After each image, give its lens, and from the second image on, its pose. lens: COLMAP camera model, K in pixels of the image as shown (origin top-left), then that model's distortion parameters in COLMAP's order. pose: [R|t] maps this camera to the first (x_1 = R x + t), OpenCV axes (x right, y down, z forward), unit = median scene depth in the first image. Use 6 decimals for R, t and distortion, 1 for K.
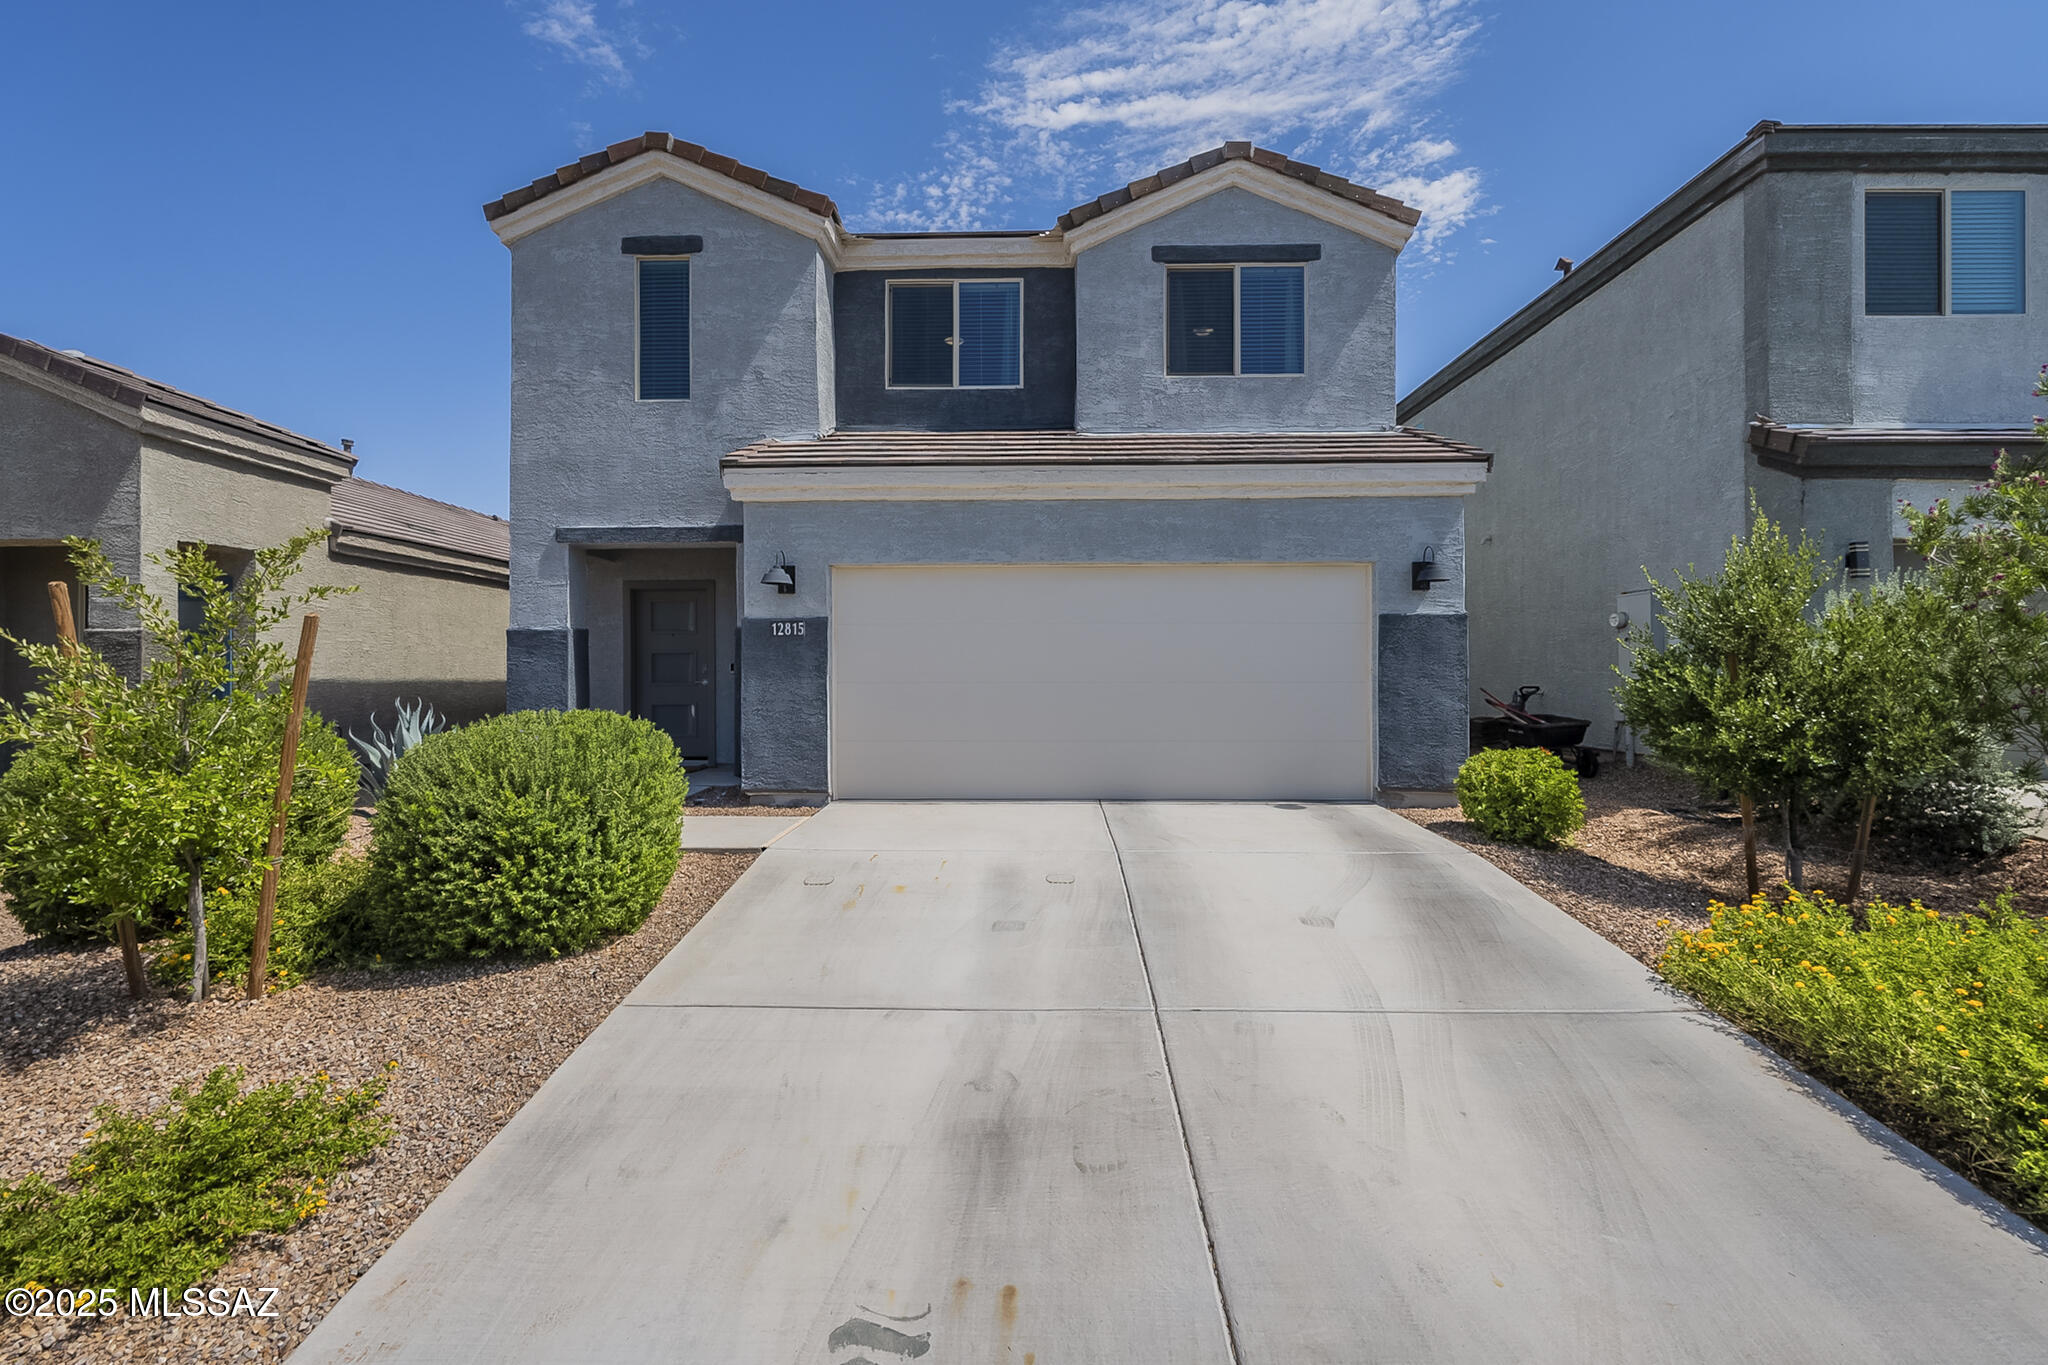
lens RADIAL K [[912.4, 0, 1025.5], [0, 912.4, 671.9], [0, 0, 1]] dist [-0.002898, 0.000407]
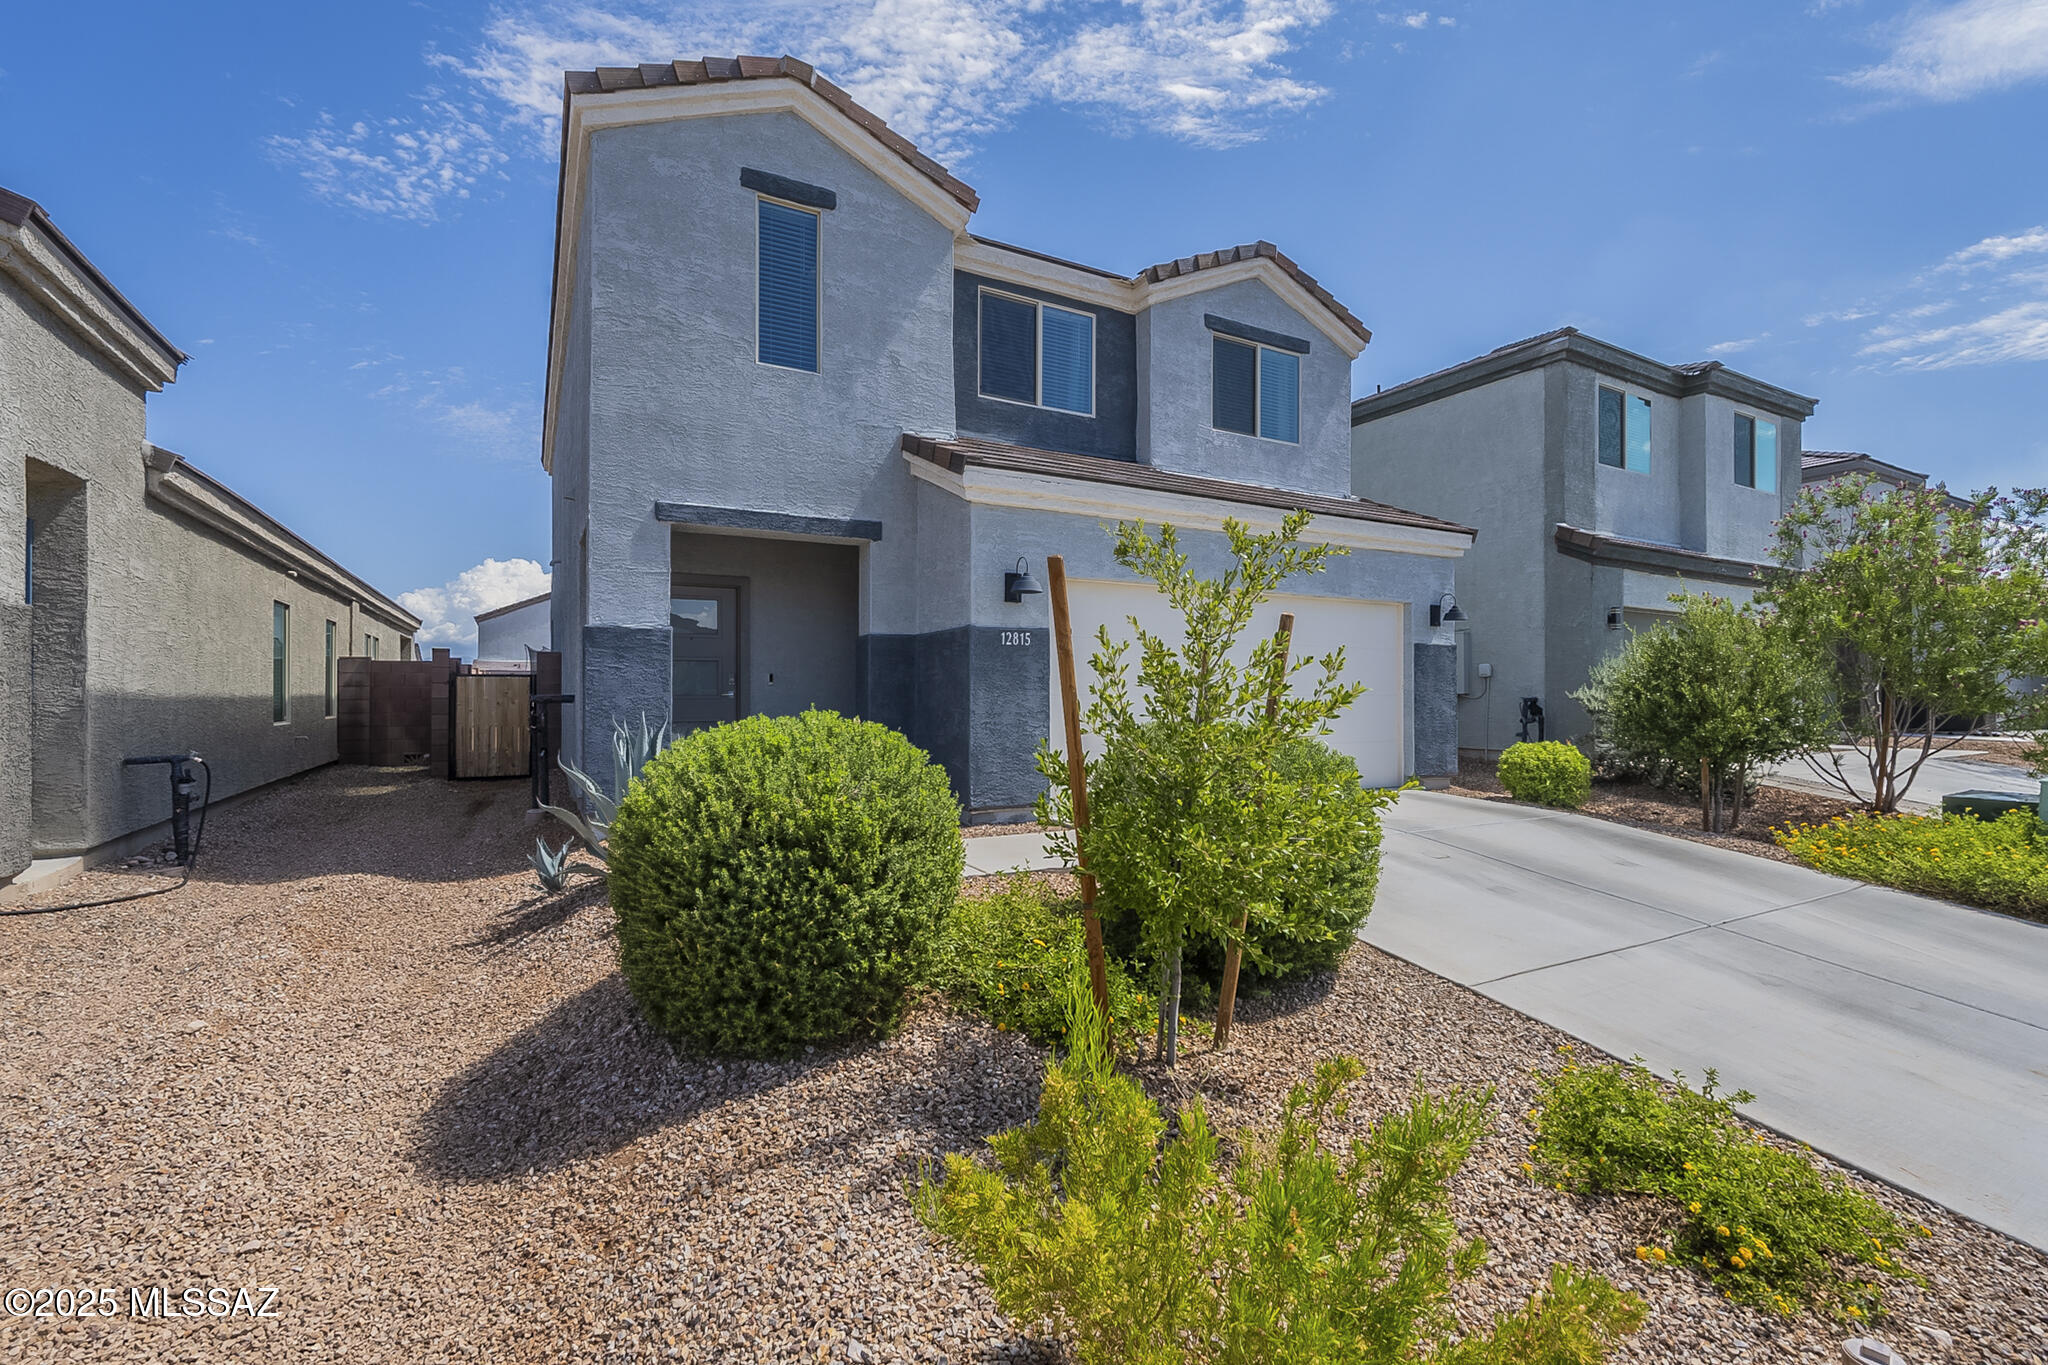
lens RADIAL K [[902.3, 0, 1024.0], [0, 902.3, 682.5], [0, 0, 1]] dist [0.000925, -0.000264]
pose [[0.858541, 0.009523, 0.512656, -0.642235], [-0.005698, 0.999943, -0.009031, 0.006579], [-0.512713, 0.004832, 0.858546, 0.151725]]
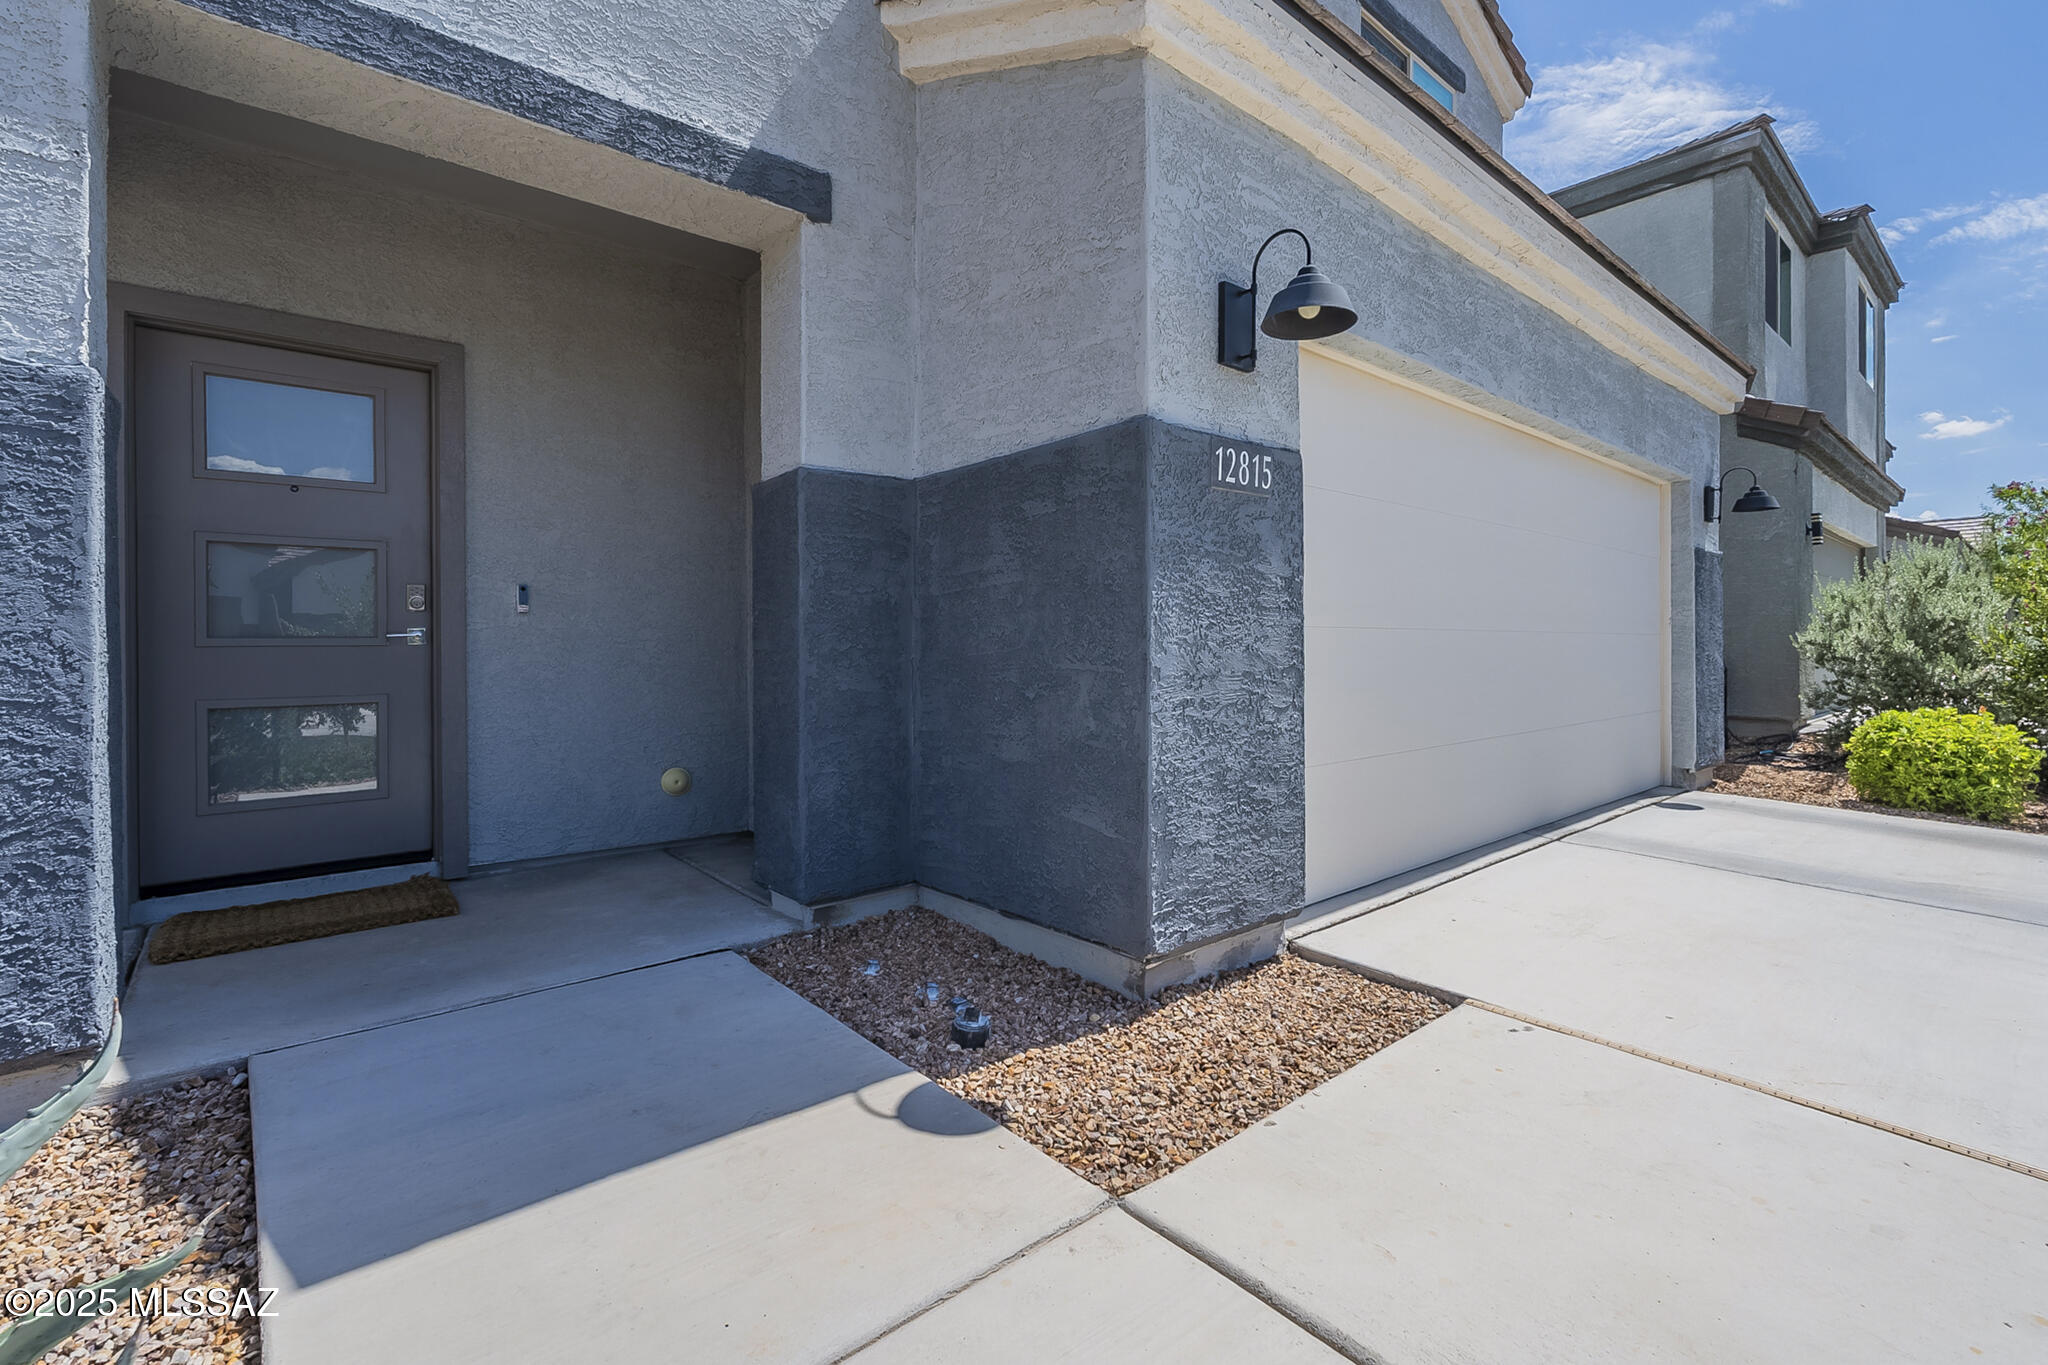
lens RADIAL K [[925.3, 0, 1026.3], [0, 925.3, 637.5], [0, 0, 1]] dist [-0.003134, -0.000350]
pose [[0.736522, 0.006428, 0.676383, -0.486314], [0.000931, 0.999944, -0.010516, 0.018437], [-0.676413, 0.008375, 0.736475, 0.687699]]
